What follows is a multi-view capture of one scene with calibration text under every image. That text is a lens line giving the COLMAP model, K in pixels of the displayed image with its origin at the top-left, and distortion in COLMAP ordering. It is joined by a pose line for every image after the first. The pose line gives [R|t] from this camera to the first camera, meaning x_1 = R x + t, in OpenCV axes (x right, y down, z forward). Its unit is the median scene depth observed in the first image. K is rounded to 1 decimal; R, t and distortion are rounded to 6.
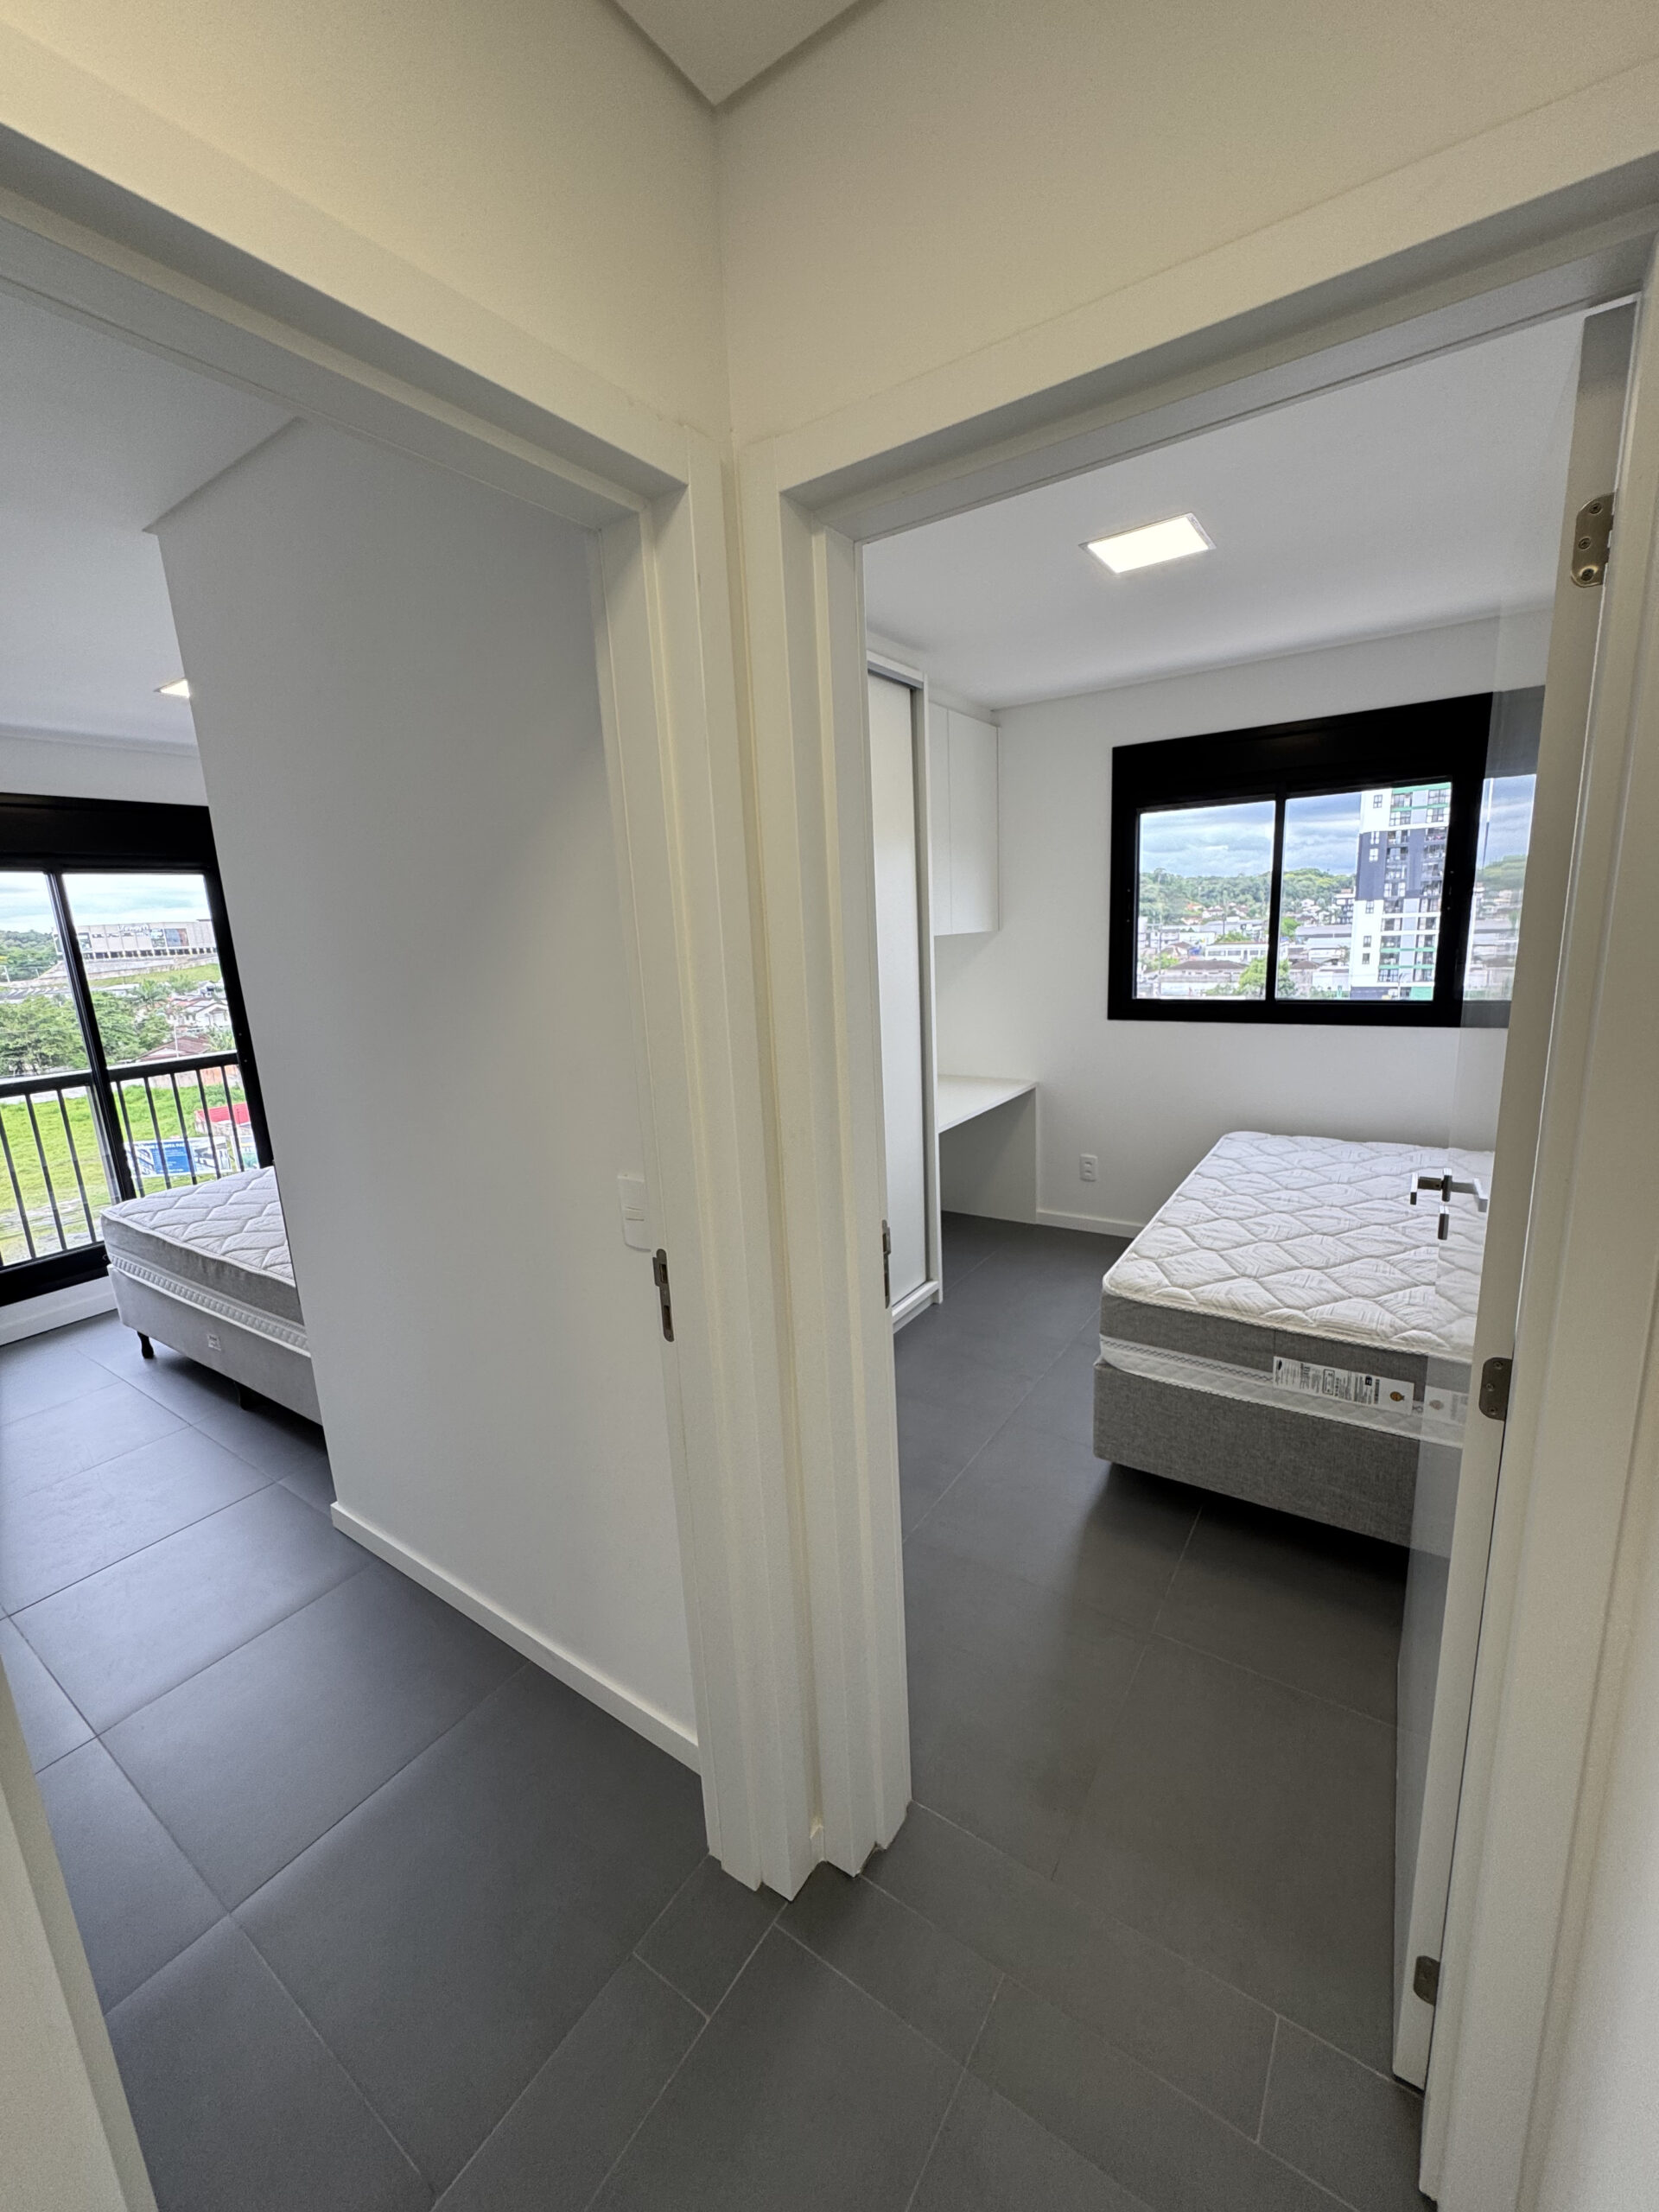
lens RADIAL K [[889.4, 0, 836.0], [0, 889.4, 1105.8], [0, 0, 1]] dist [-0.004292, 0.000861]
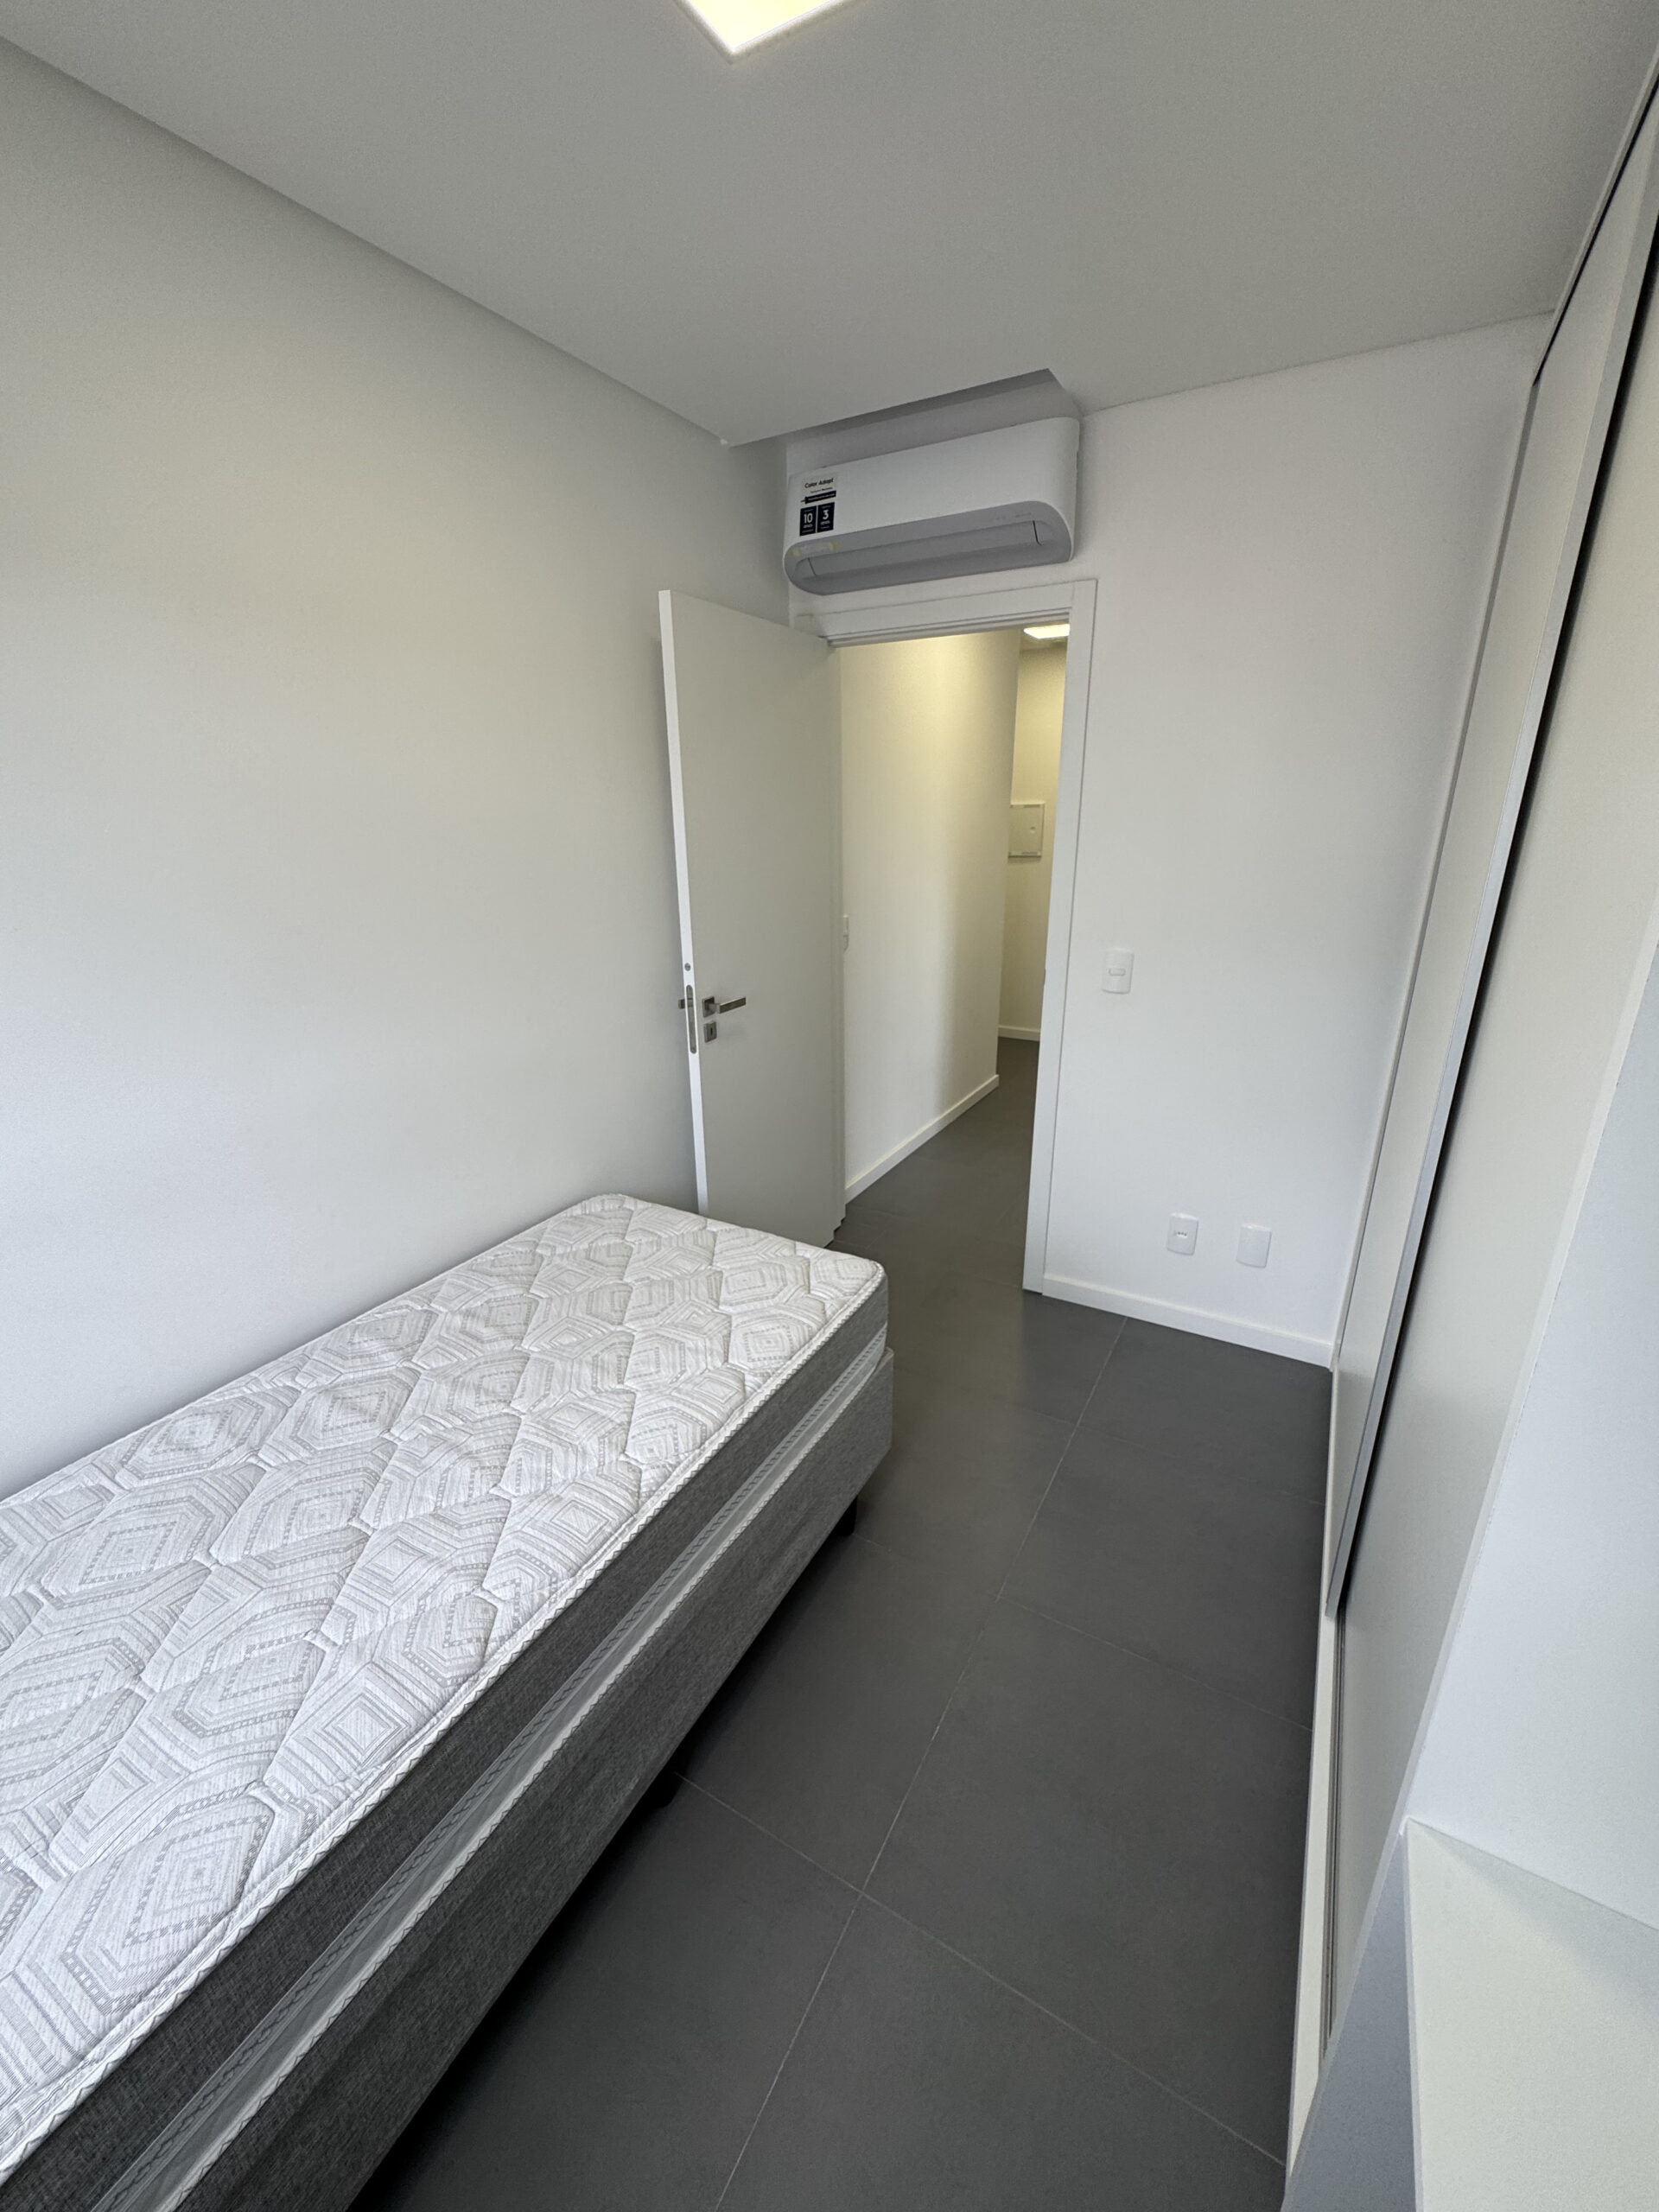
lens RADIAL K [[889.4, 0, 834.3], [0, 889.4, 1108.8], [0, 0, 1]] dist [-0.004292, 0.000861]
pose [[-0.995545, 0.076927, -0.054512, 0.309089], [0.038683, 0.860540, 0.507912, -0.292594], [0.085982, 0.503540, -0.859683, 1.330017]]
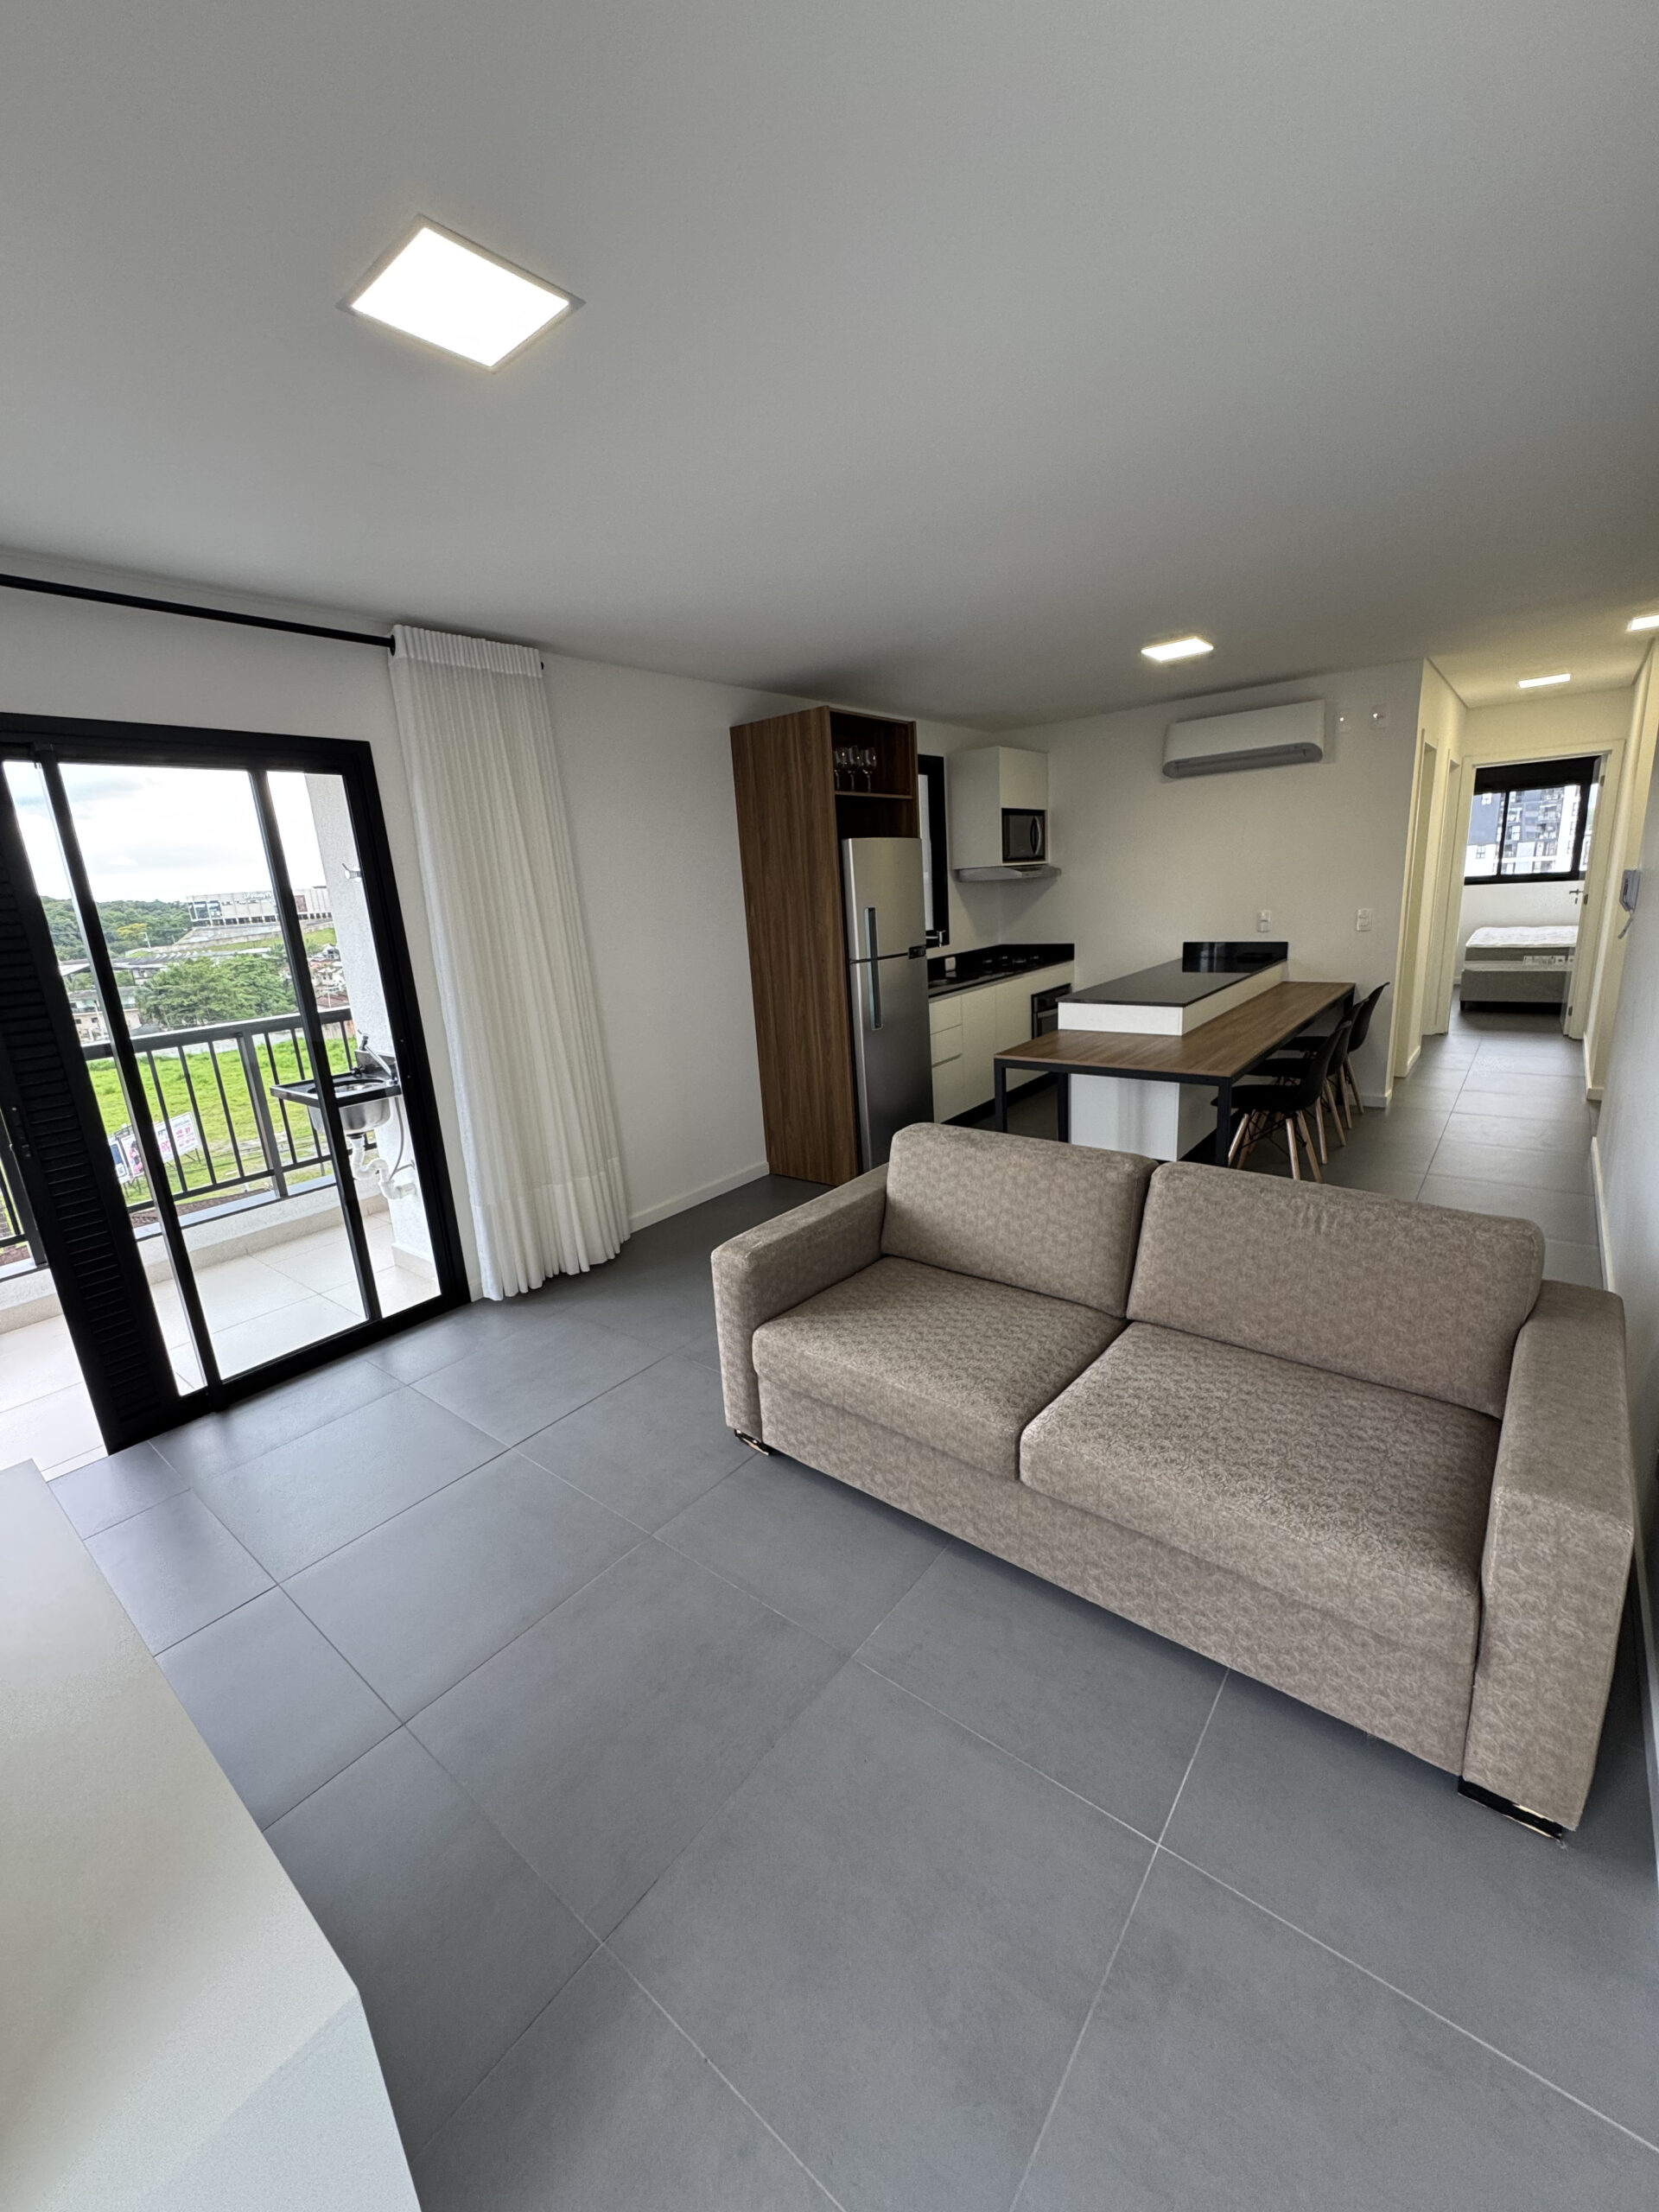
lens RADIAL K [[889.4, 0, 830.1], [0, 889.4, 1104.4], [0, 0, 1]] dist [-0.004292, 0.000861]
pose [[0.996586, 0.003184, -0.082503, -1.495996], [0.000411, 0.999053, 0.043519, 0.535089], [0.082564, -0.043404, 0.995640, -2.119263]]
